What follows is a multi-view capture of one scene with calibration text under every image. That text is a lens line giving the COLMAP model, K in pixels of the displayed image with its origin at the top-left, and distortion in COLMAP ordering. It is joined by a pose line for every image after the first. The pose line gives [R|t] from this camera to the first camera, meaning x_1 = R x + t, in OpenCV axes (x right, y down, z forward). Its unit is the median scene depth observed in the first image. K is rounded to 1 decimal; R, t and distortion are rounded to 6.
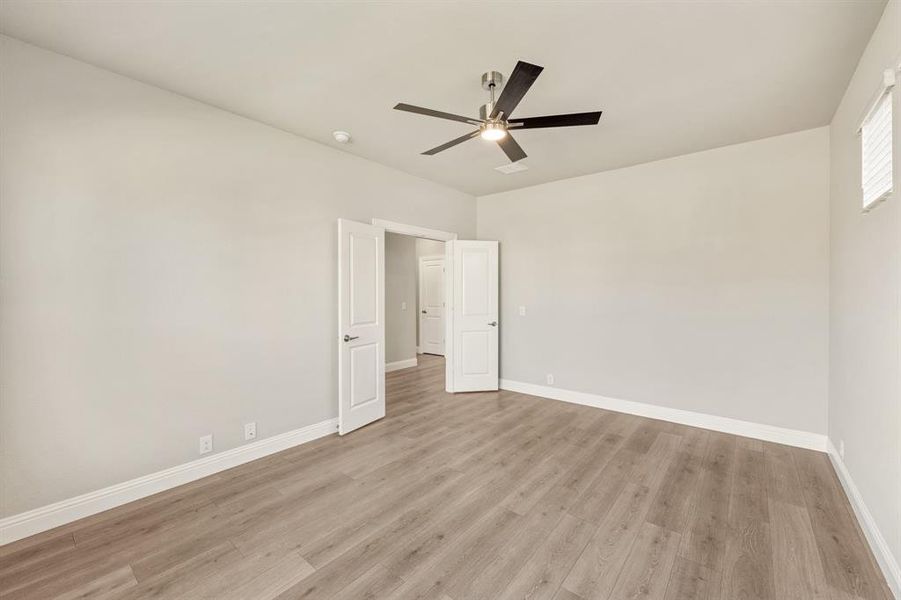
lens RADIAL K [[366.7, 0, 449.6], [0, 366.7, 303.7], [0, 0, 1]] dist [0.000309, 0.000084]
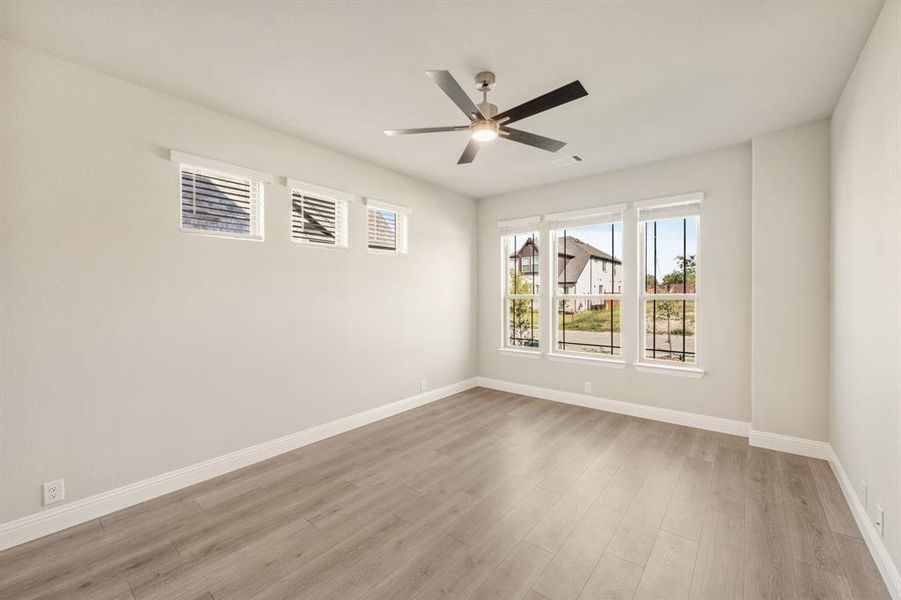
lens RADIAL K [[366.7, 0, 449.6], [0, 366.7, 303.7], [0, 0, 1]] dist [0.000309, 0.000084]
pose [[-0.999986, 0.004899, -0.001871, 0.216435], [0.004783, 0.998332, 0.057538, -0.062959], [0.002150, 0.057528, -0.998342, 1.928554]]
